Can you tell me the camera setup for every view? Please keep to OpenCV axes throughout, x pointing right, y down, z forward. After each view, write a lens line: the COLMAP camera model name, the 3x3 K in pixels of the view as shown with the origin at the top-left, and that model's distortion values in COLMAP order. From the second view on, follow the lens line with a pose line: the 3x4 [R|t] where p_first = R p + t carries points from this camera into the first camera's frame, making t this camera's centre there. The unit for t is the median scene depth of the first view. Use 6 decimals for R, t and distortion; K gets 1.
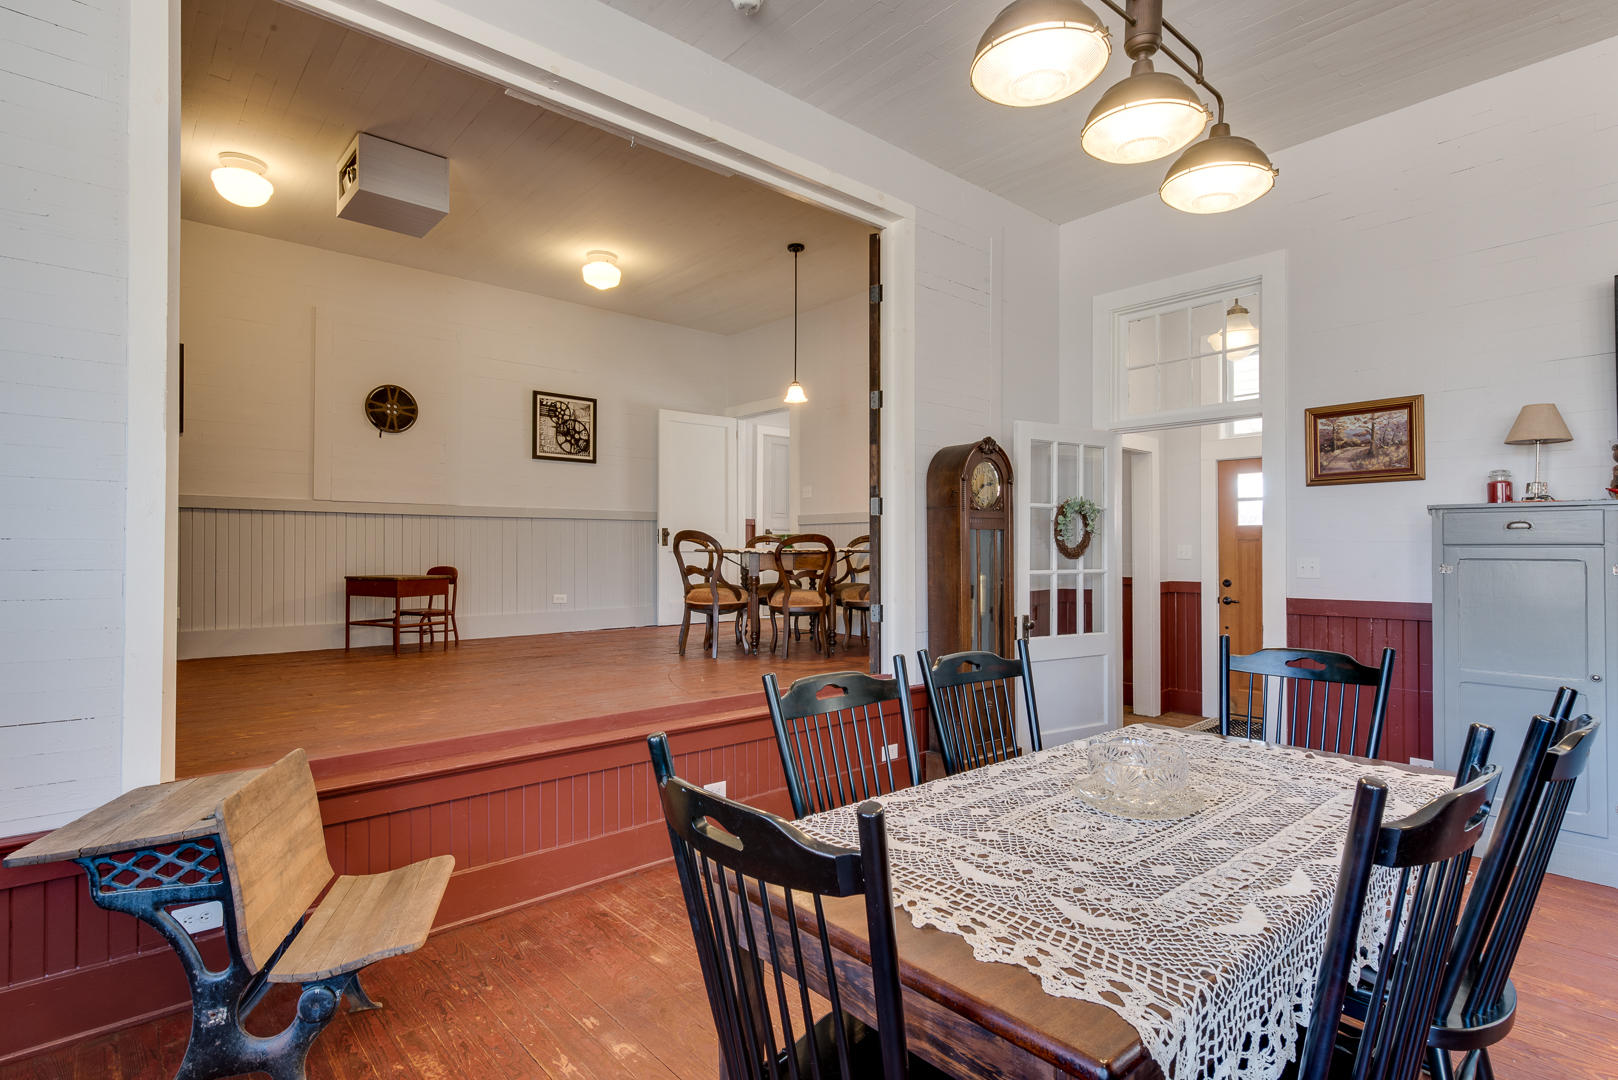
lens RADIAL K [[798.7, 0, 809.0], [0, 798.7, 540.0], [0, 0, 1]] dist [-0.000368, 0.000053]
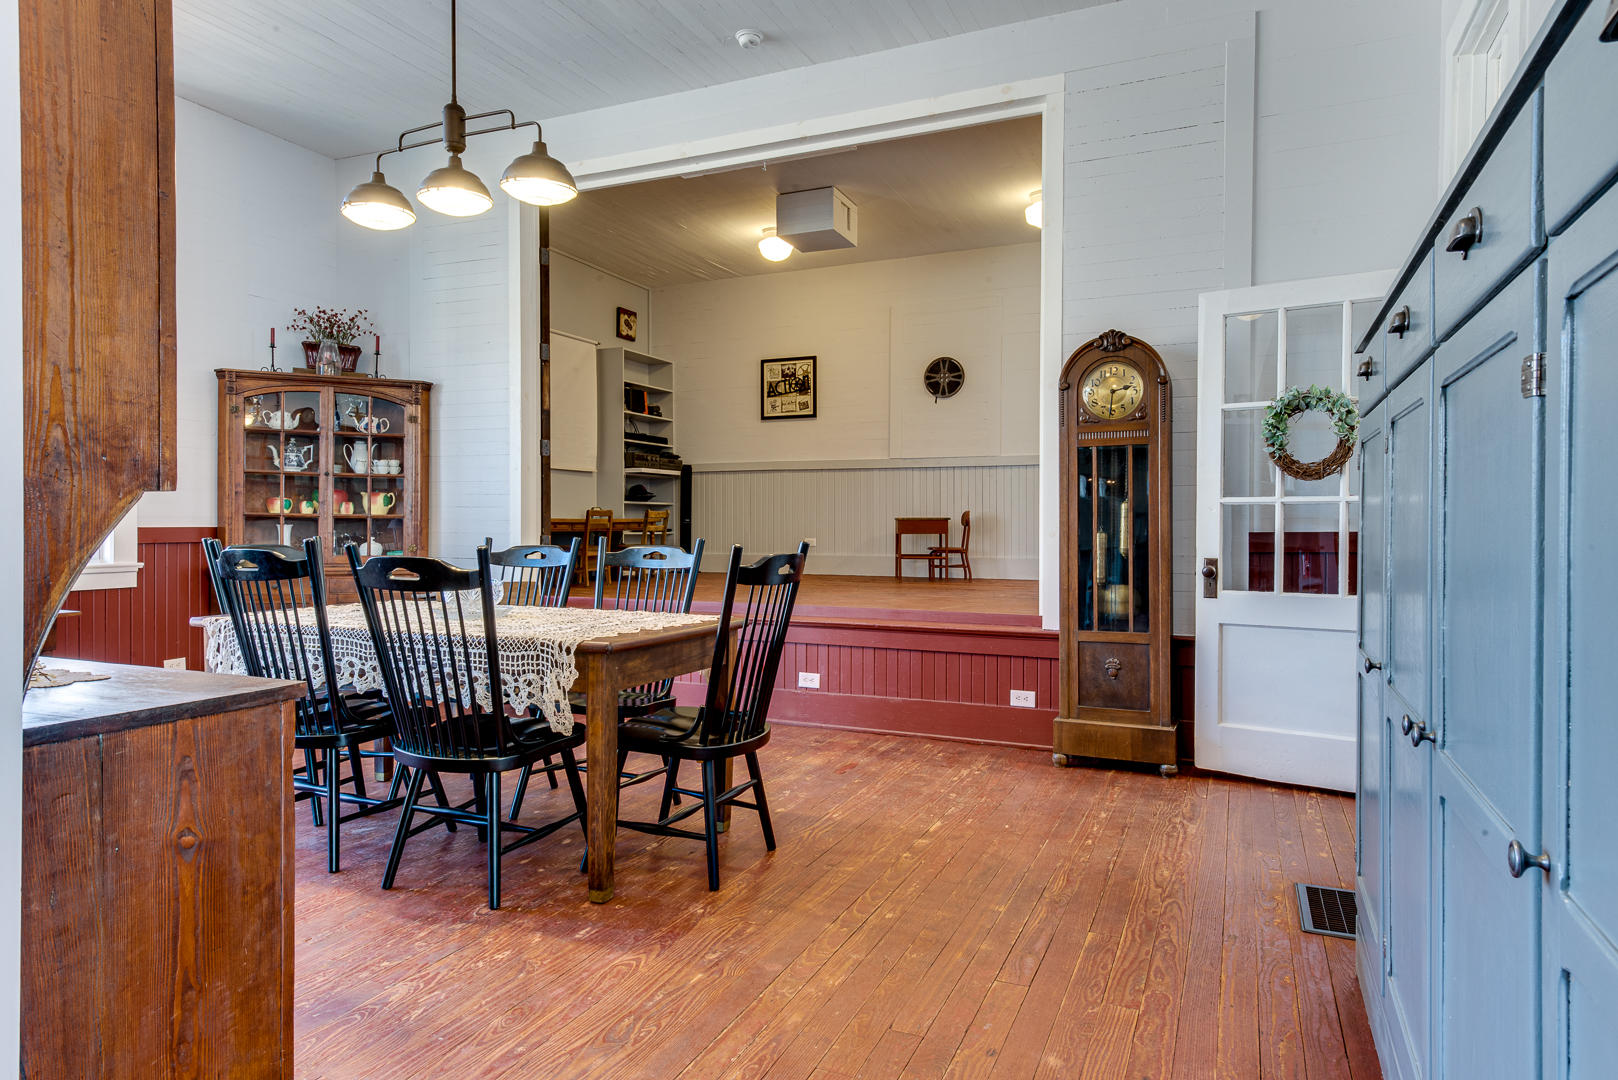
lens RADIAL K [[966.2, 0, 809.0], [0, 966.2, 540.0], [0, 0, 1]] dist [0.000881, 0.000131]
pose [[0.421794, 0.015223, -0.906564, 0.869650], [0.015263, 0.999598, 0.023887, 0.047482], [0.906563, -0.023912, 0.421393, 0.277457]]
